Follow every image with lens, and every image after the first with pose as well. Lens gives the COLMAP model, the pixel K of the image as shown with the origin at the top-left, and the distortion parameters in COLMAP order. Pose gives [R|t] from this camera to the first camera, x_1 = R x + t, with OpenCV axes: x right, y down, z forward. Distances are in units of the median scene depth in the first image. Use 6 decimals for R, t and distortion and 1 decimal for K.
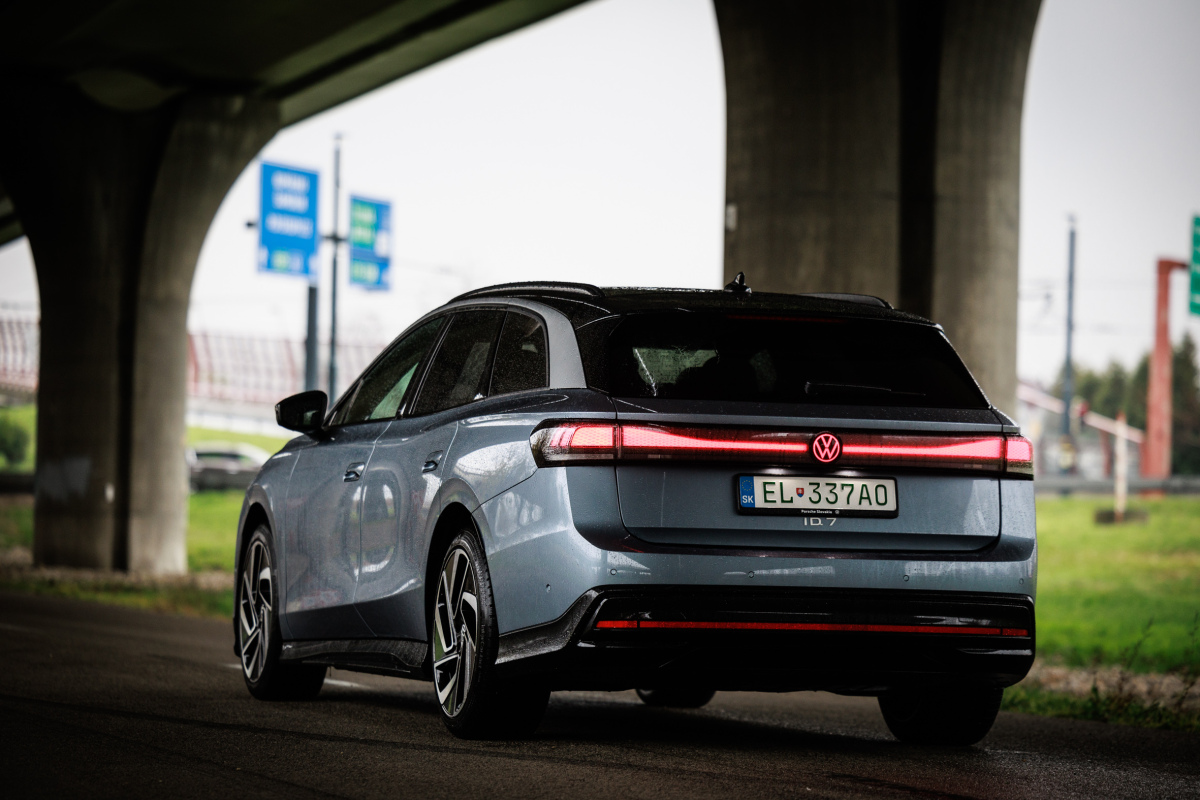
lens RADIAL K [[4664.2, 0, 600.0], [0, 4664.2, 400.0], [0, 0, 1]] dist [-0.072127, -1.394329]
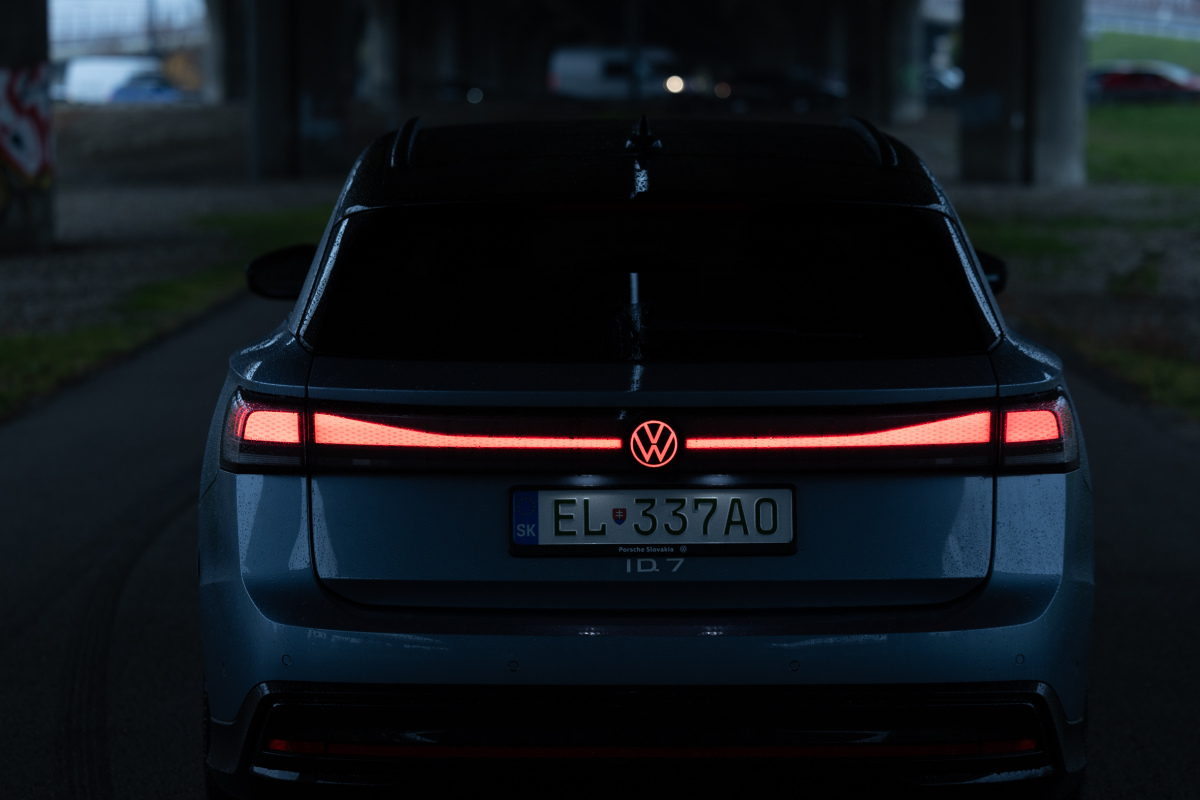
lens RADIAL K [[3428.5, 0, 600.0], [0, 3428.5, 400.0], [0, 0, 1]] dist [-0.417781, 0.157166]
pose [[0.961210, 0.000623, -0.275818, 0.159536], [0.030968, 0.993431, 0.110165, -0.042391], [0.274074, -0.114433, 0.954876, 0.588204]]
